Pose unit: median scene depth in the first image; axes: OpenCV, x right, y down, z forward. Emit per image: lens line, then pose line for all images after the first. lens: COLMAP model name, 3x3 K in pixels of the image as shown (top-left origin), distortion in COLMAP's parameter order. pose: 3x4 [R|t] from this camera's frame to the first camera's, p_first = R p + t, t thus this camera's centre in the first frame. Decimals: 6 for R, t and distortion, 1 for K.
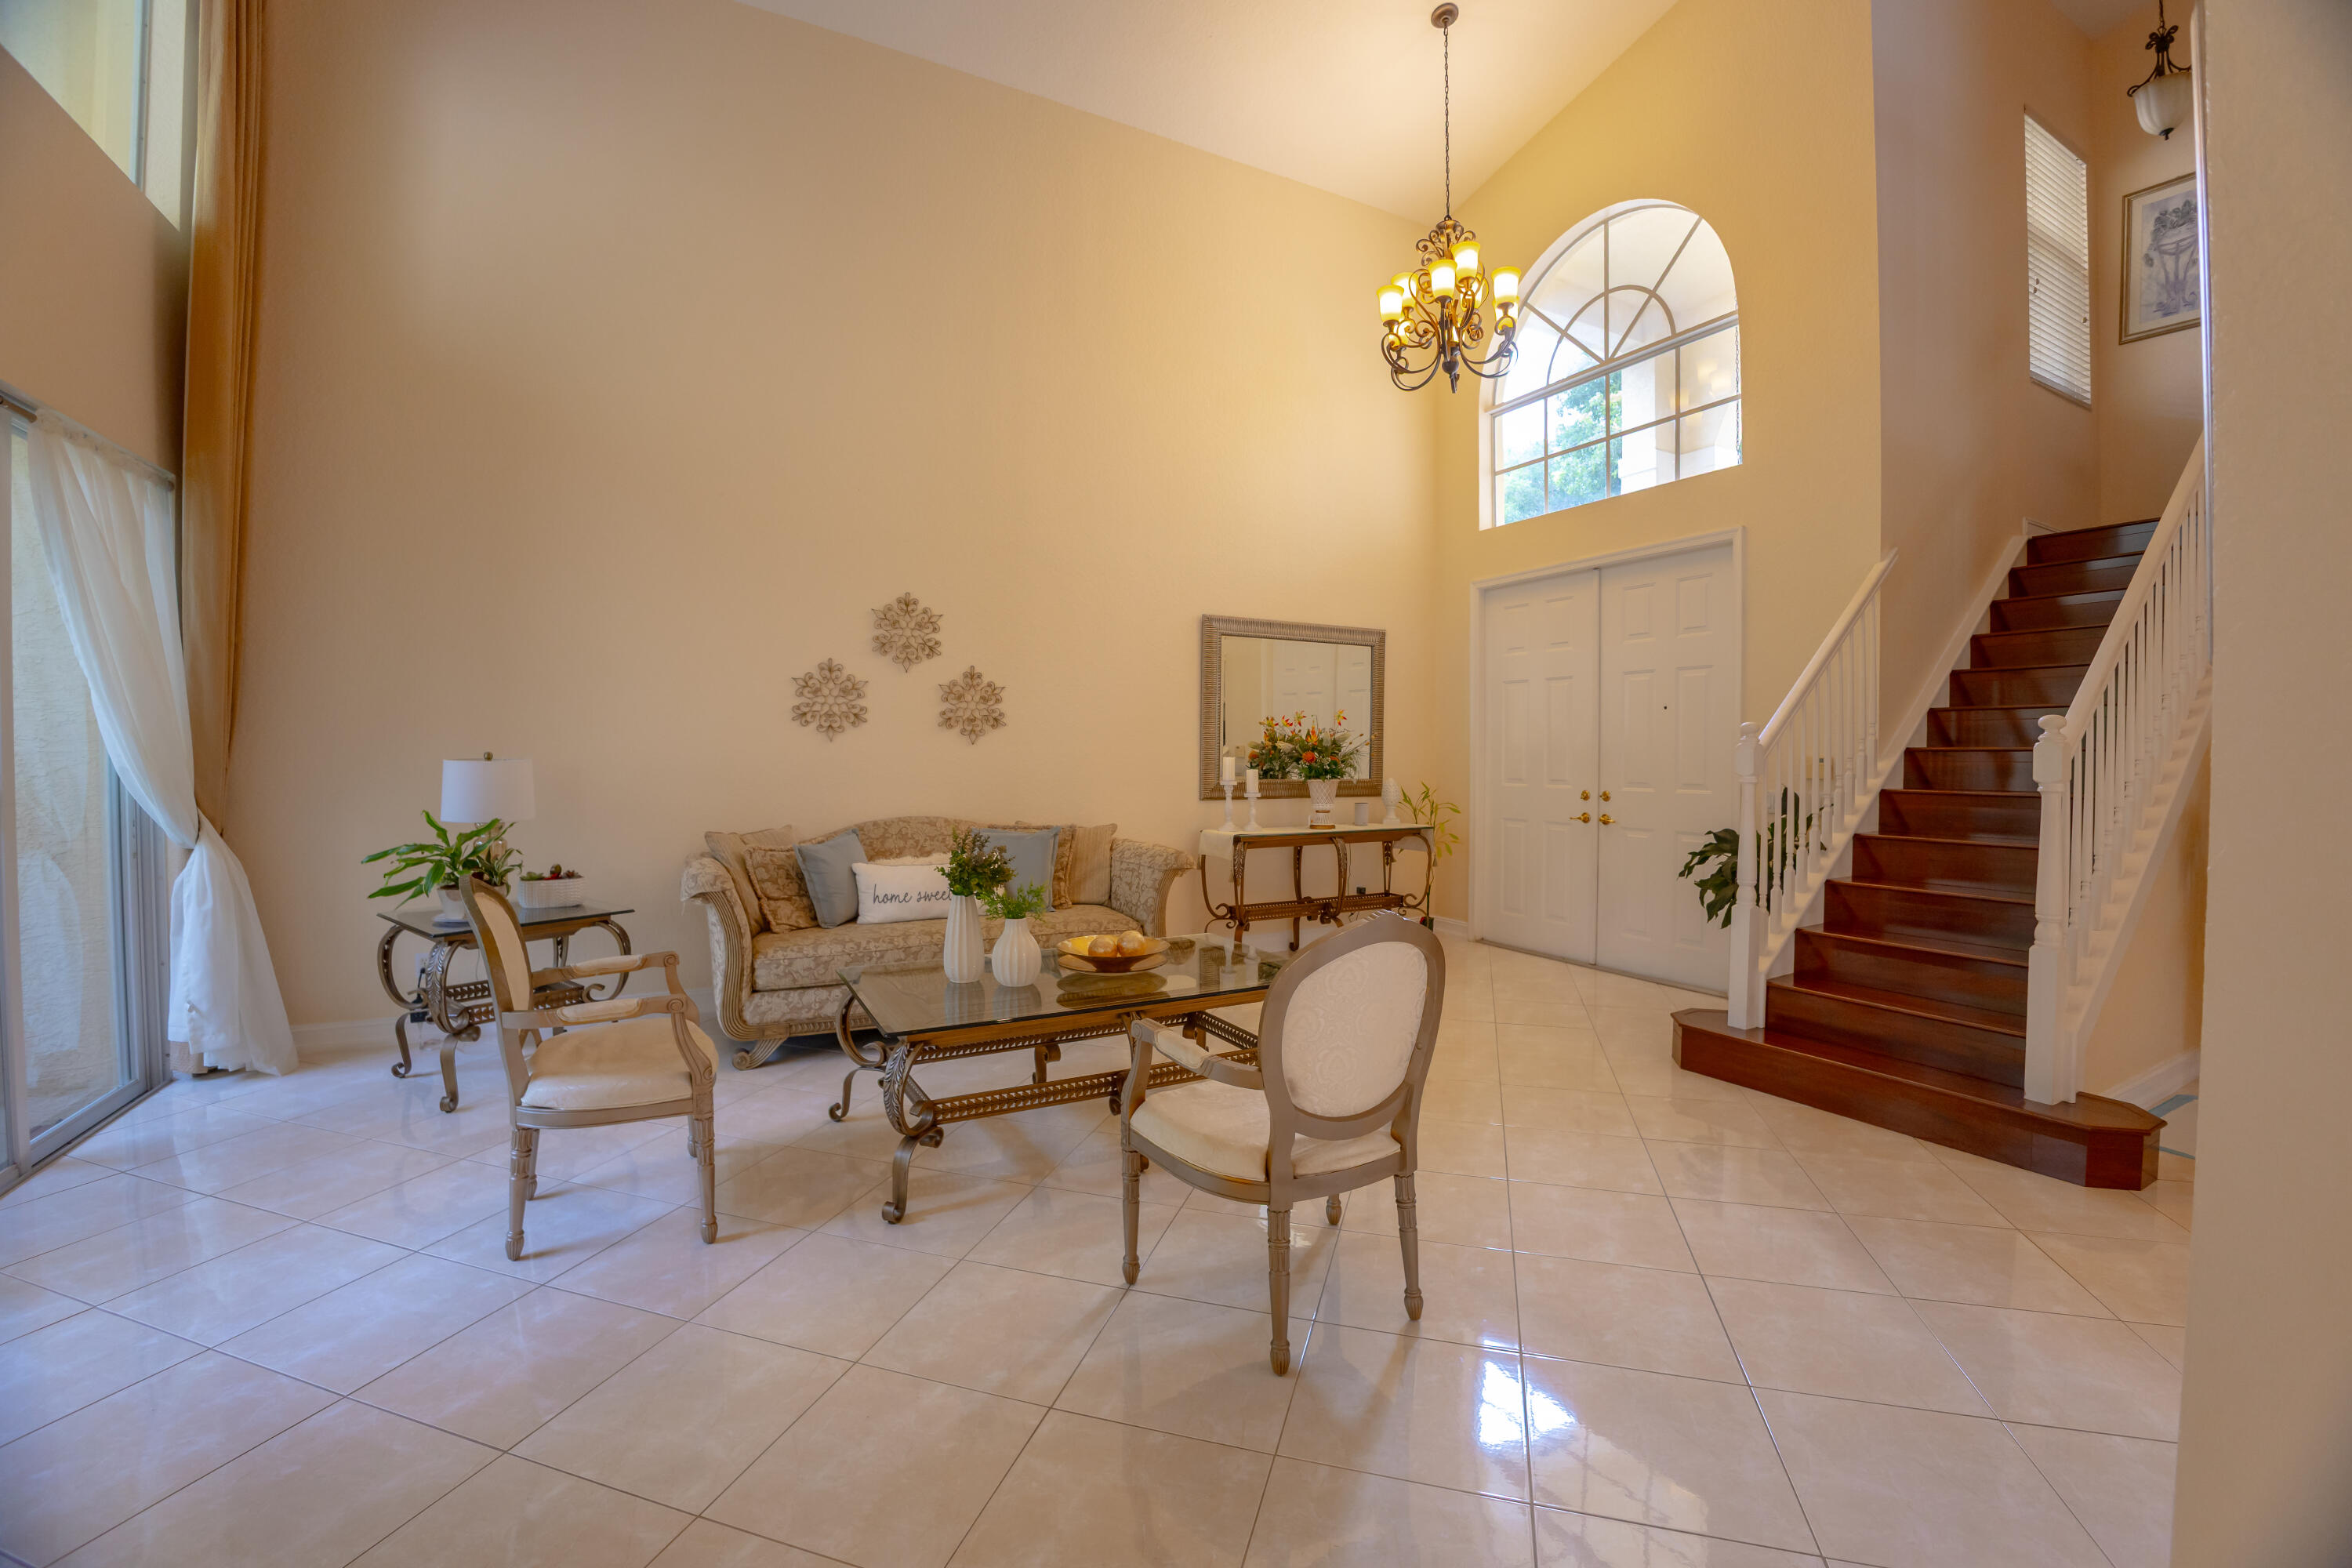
lens RADIAL K [[995.8, 0, 1206.6], [0, 995.8, 779.0], [0, 0, 1]] dist [-0.079740, 0.000027]
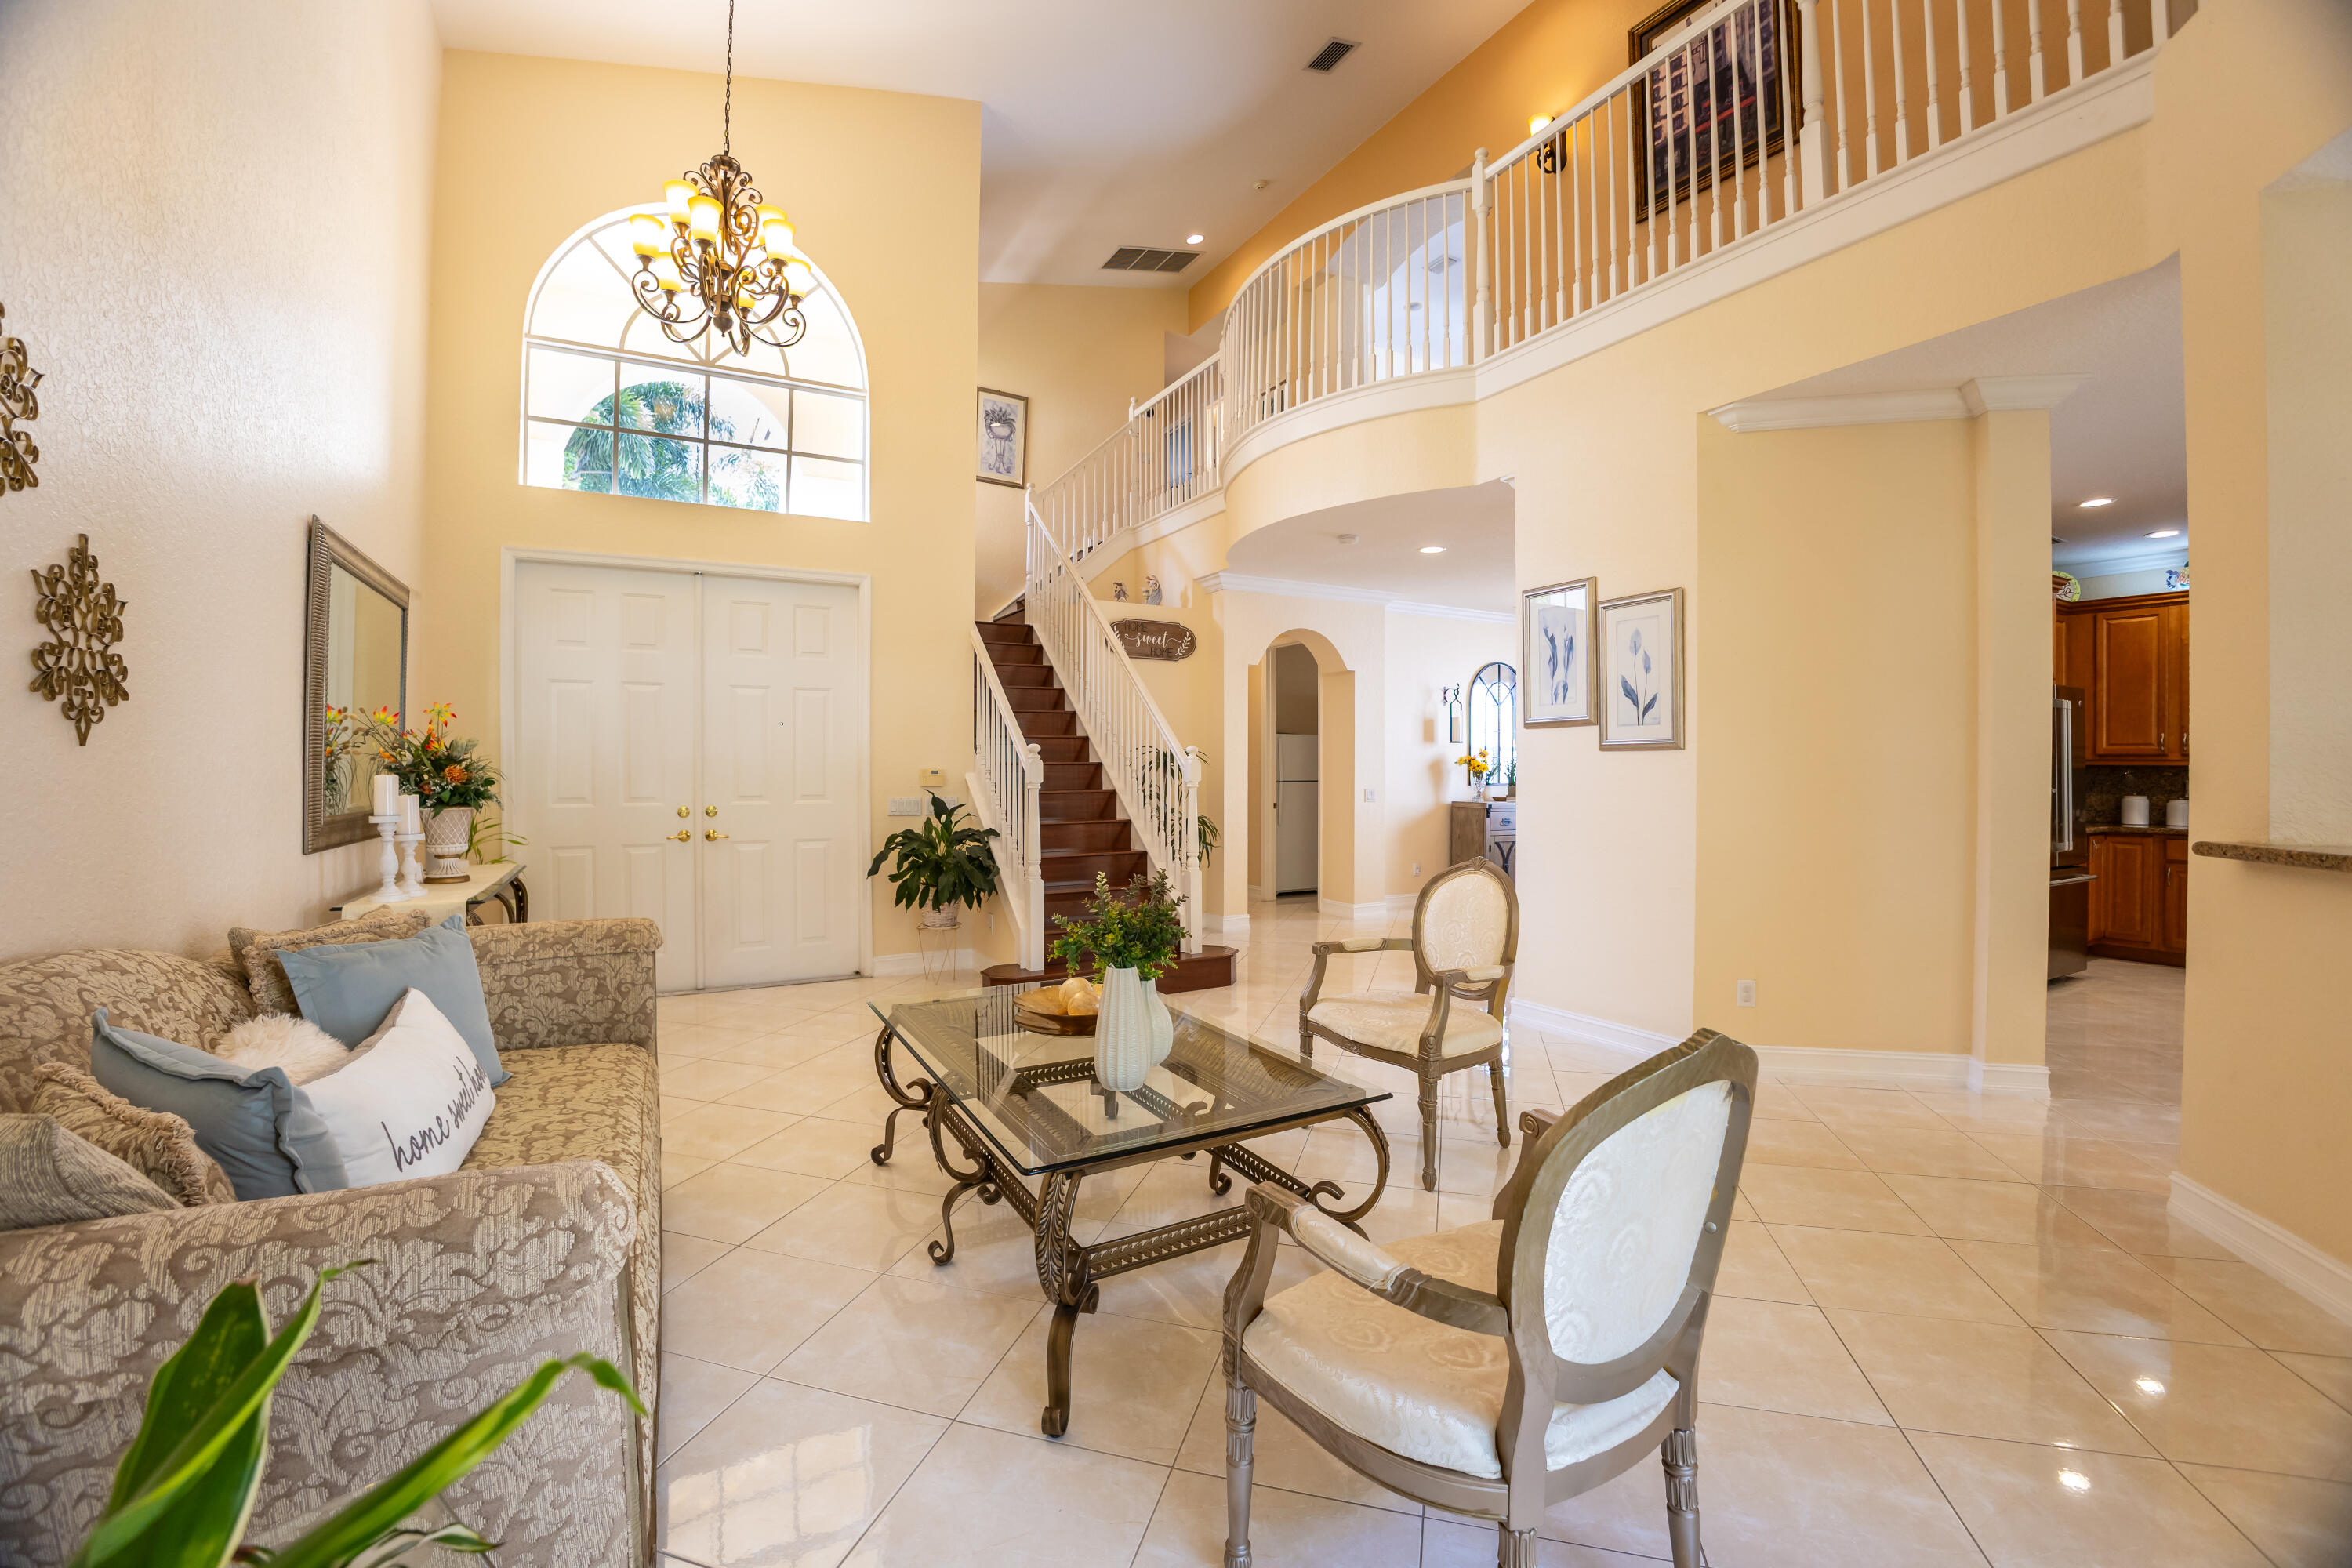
lens RADIAL K [[980.3, 0, 1181.0], [0, 980.3, 774.1], [0, 0, 1]] dist [-0.045730, 0.000438]
pose [[-0.009471, -0.005803, 0.999938, -0.596449], [0.026877, 0.999620, 0.006055, -0.013956], [-0.999594, 0.026933, -0.009312, 0.586508]]
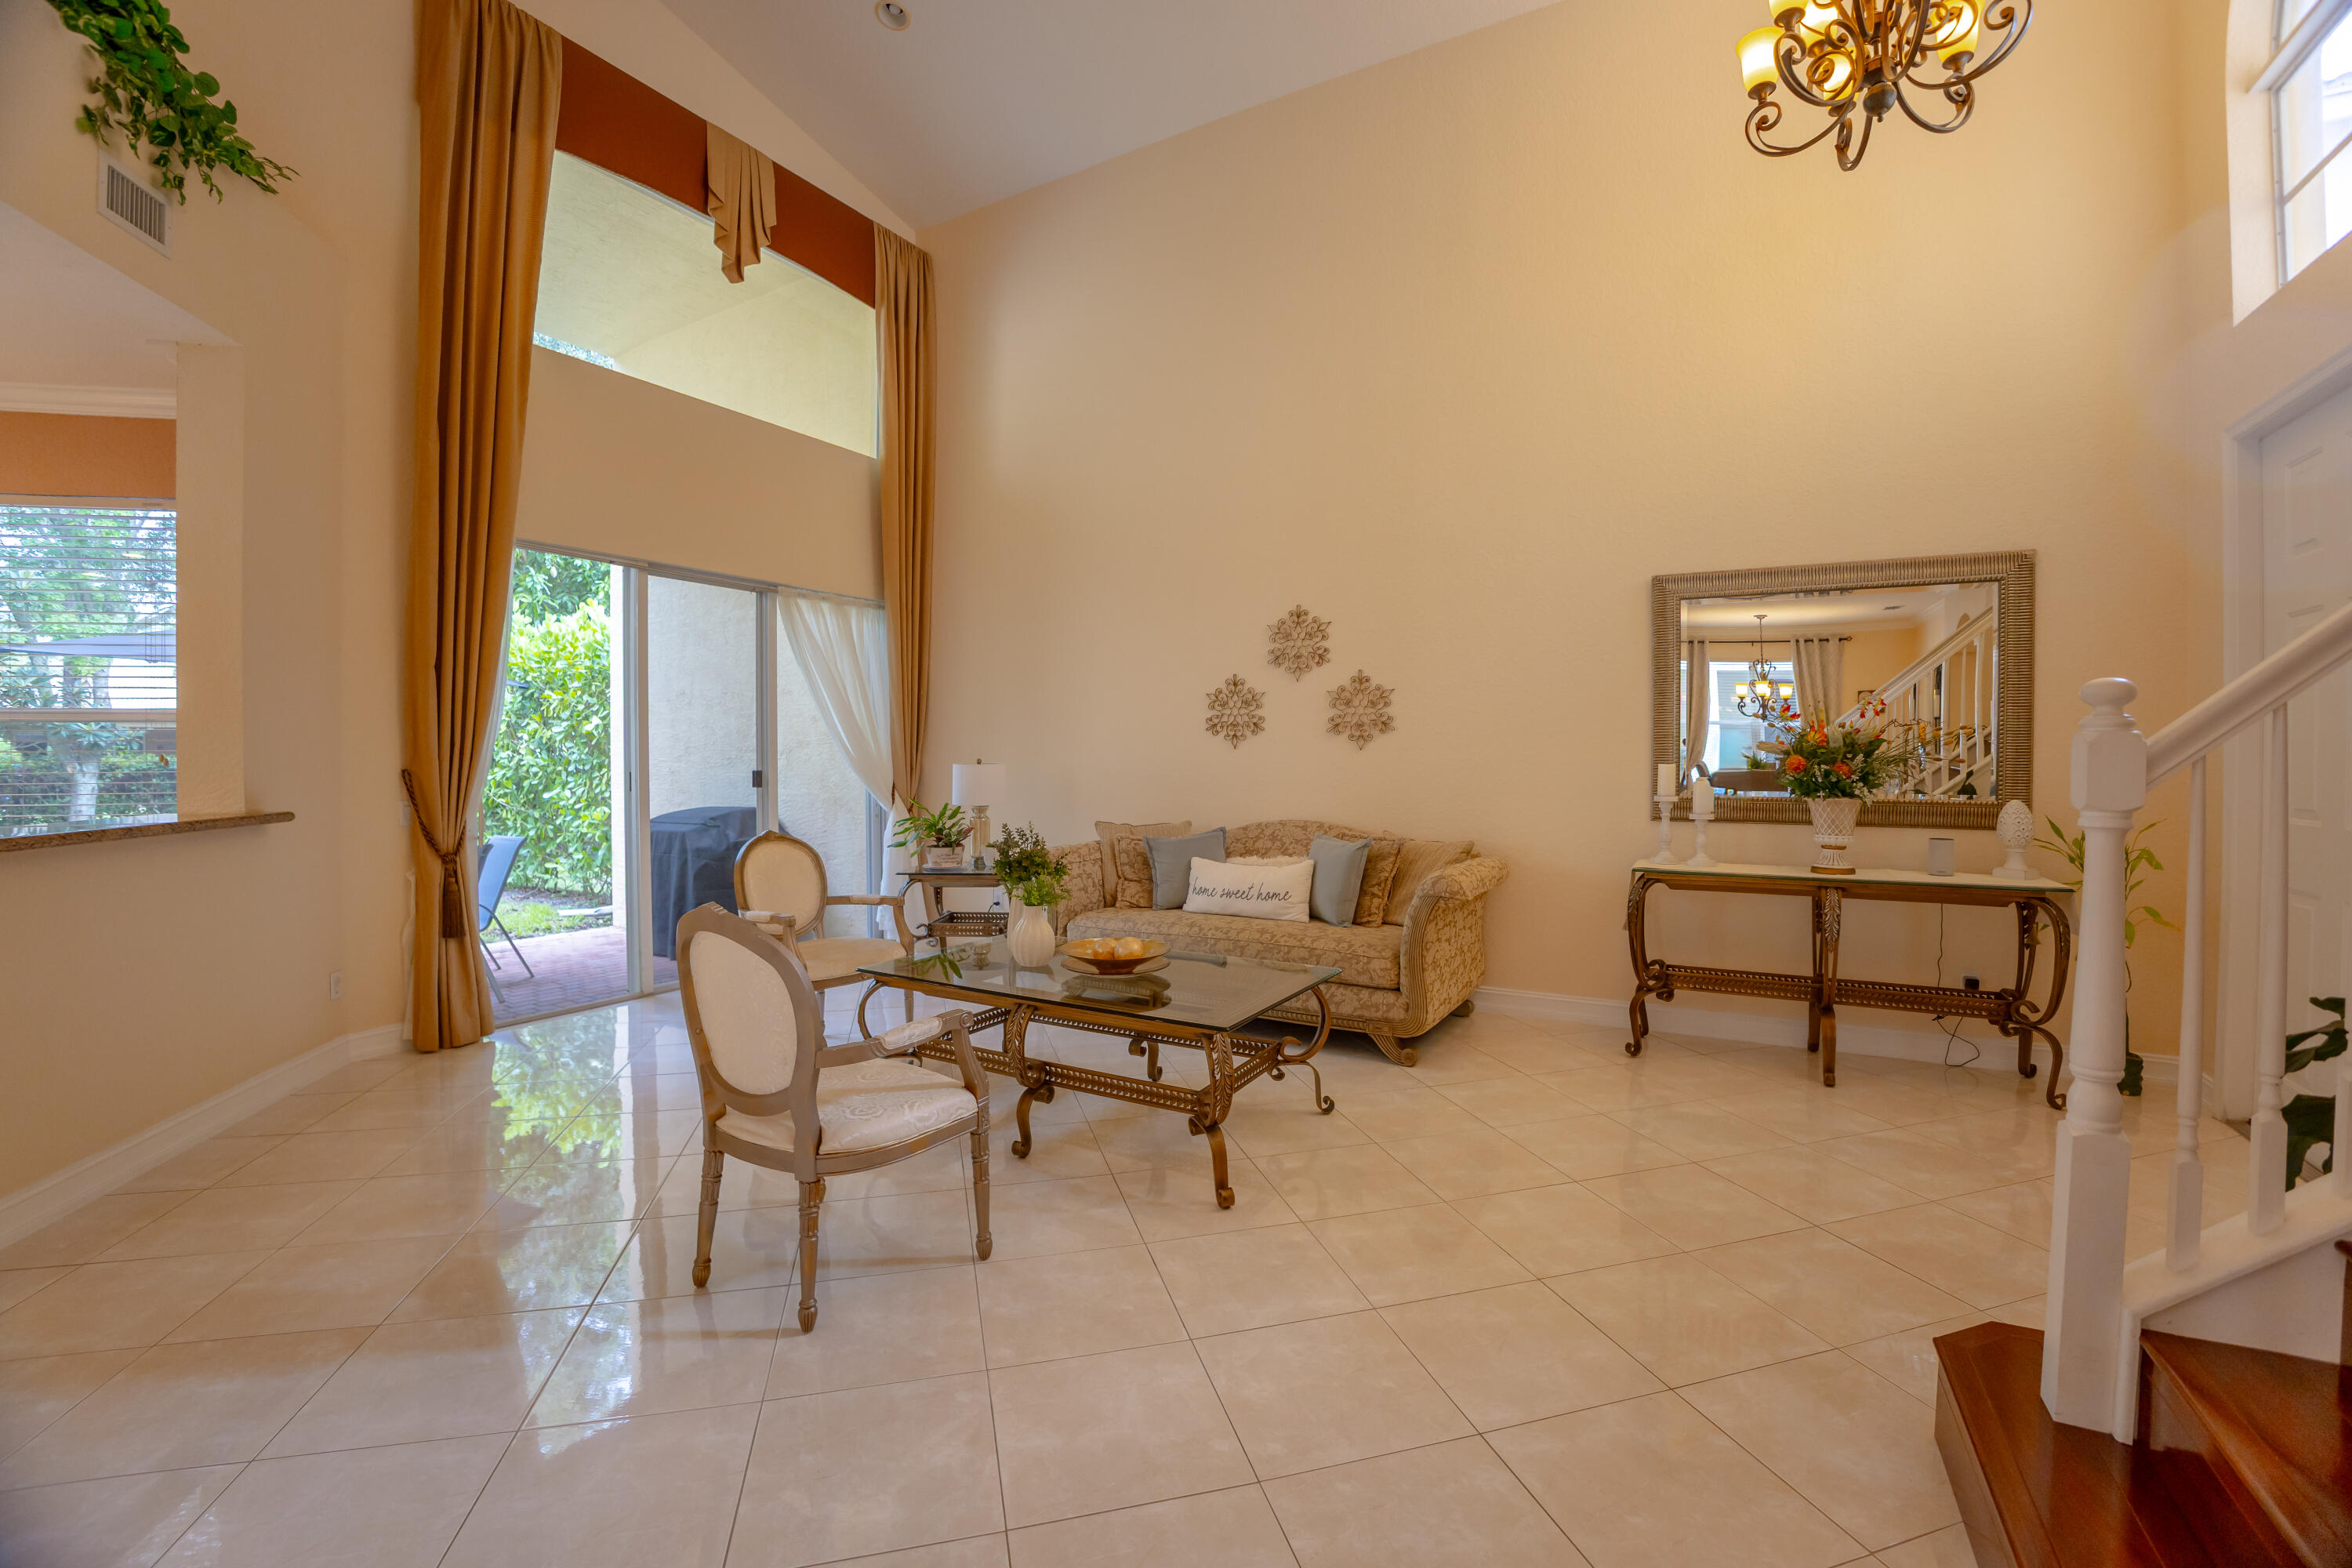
lens RADIAL K [[980.3, 0, 1181.0], [0, 980.3, 774.1], [0, 0, 1]] dist [-0.045730, 0.000438]
pose [[0.519297, 0.010867, -0.854525, 0.502185], [-0.021566, 0.999767, -0.000392, -0.007007], [0.854322, 0.018633, 0.519410, 0.349709]]
